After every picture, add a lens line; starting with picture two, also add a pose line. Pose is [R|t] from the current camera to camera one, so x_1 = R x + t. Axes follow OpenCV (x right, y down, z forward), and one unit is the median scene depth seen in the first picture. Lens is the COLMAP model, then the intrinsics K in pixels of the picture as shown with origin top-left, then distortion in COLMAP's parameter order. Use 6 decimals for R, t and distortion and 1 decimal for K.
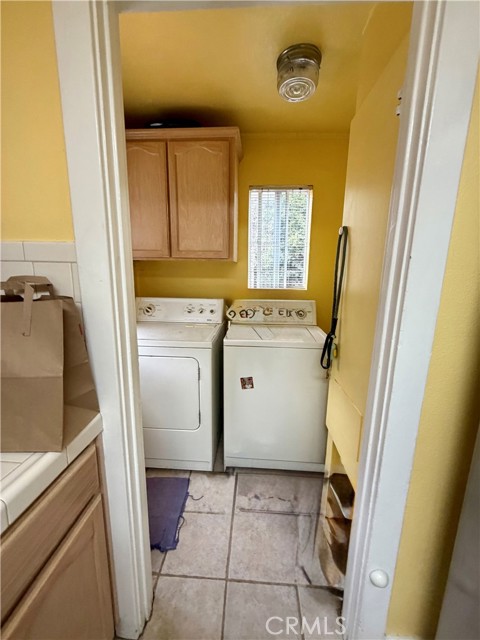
lens RADIAL K [[255.1, 0, 239.6], [0, 255.1, 318.1], [0, 0, 1]] dist [0.001209, 0.000148]
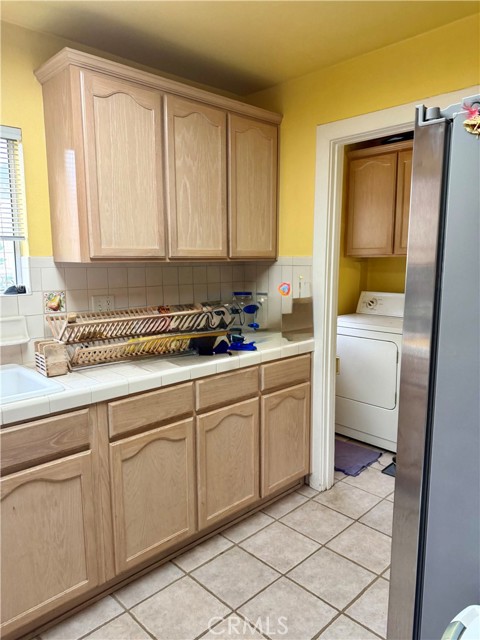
lens RADIAL K [[447.0, 0, 238.1], [0, 447.0, 317.5], [0, 0, 1]] dist [0.094291, -0.146538]
pose [[0.731282, 0.075422, -0.677892, 0.581488], [-0.115950, 0.993148, -0.014584, 0.133344], [0.672148, 0.089267, 0.735016, -0.838112]]
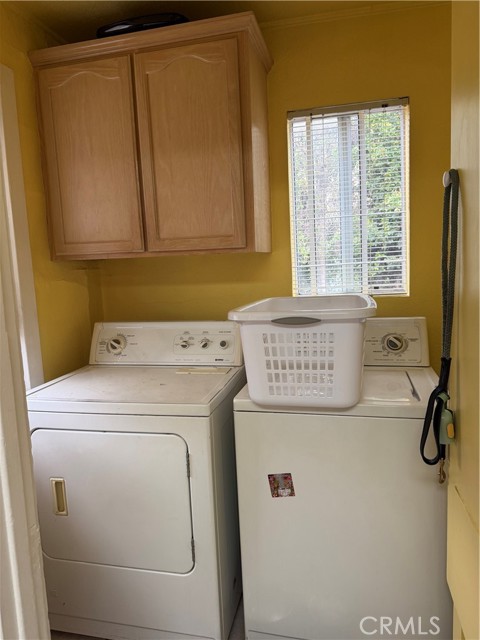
lens RADIAL K [[447.0, 0, 238.1], [0, 447.0, 317.5], [0, 0, 1]] dist [0.094291, -0.146538]
pose [[0.984319, -0.037822, -0.172296, 0.102355], [0.026694, 0.997432, -0.066452, -0.020825], [0.174367, 0.060811, 0.982801, 0.064760]]
